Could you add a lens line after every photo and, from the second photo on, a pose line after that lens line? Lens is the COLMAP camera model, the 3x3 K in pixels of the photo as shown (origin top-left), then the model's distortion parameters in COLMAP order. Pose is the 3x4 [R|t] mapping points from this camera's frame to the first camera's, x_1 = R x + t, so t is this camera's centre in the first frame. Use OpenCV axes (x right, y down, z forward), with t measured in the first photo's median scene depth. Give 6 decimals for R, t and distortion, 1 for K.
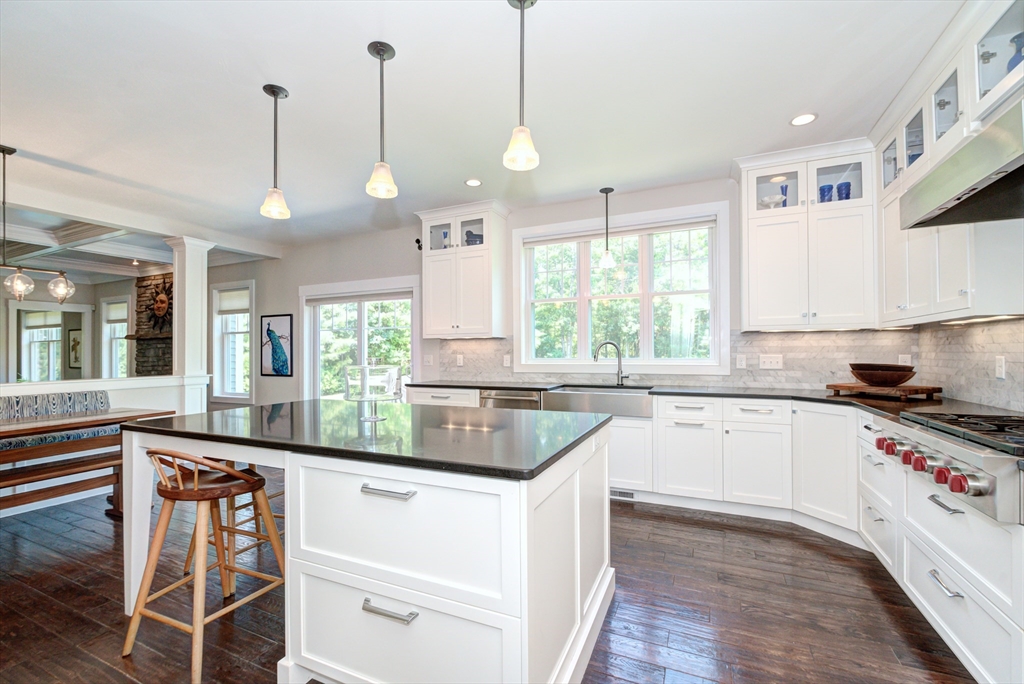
lens RADIAL K [[435.3, 0, 510.2], [0, 435.3, 350.3], [0, 0, 1]] dist [-0.011603, -0.001213]
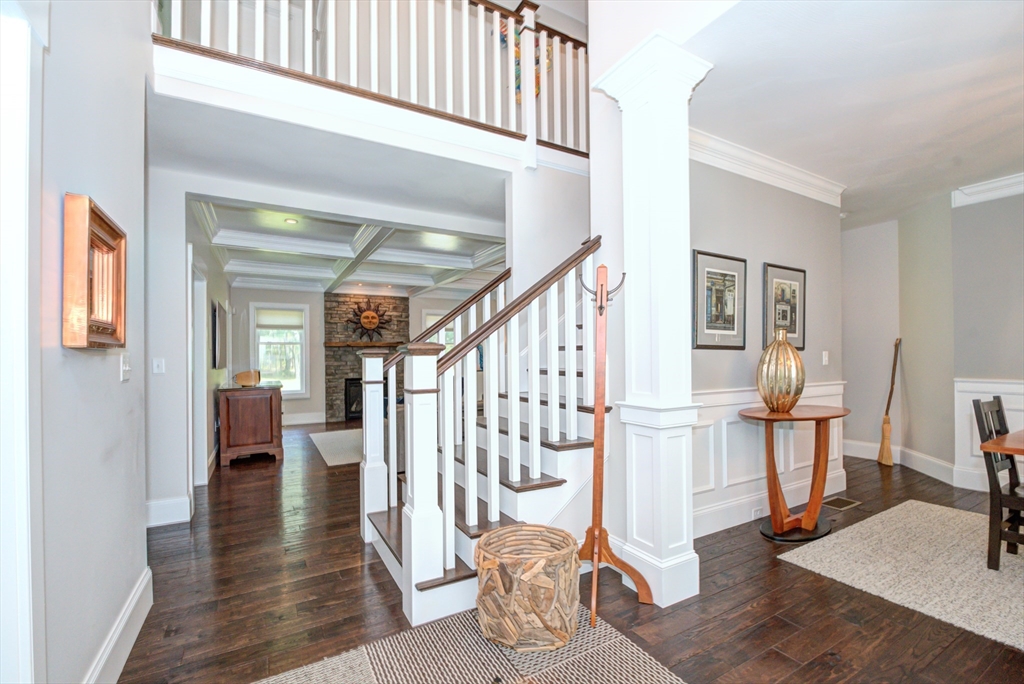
lens RADIAL K [[427.7, 0, 494.0], [0, 427.7, 357.1], [0, 0, 1]] dist [-0.001737, -0.000219]
pose [[0.606595, 0.003810, 0.795002, -2.410723], [0.001120, 0.999983, -0.005647, 0.017260], [-0.795010, 0.004316, 0.606581, -0.069679]]
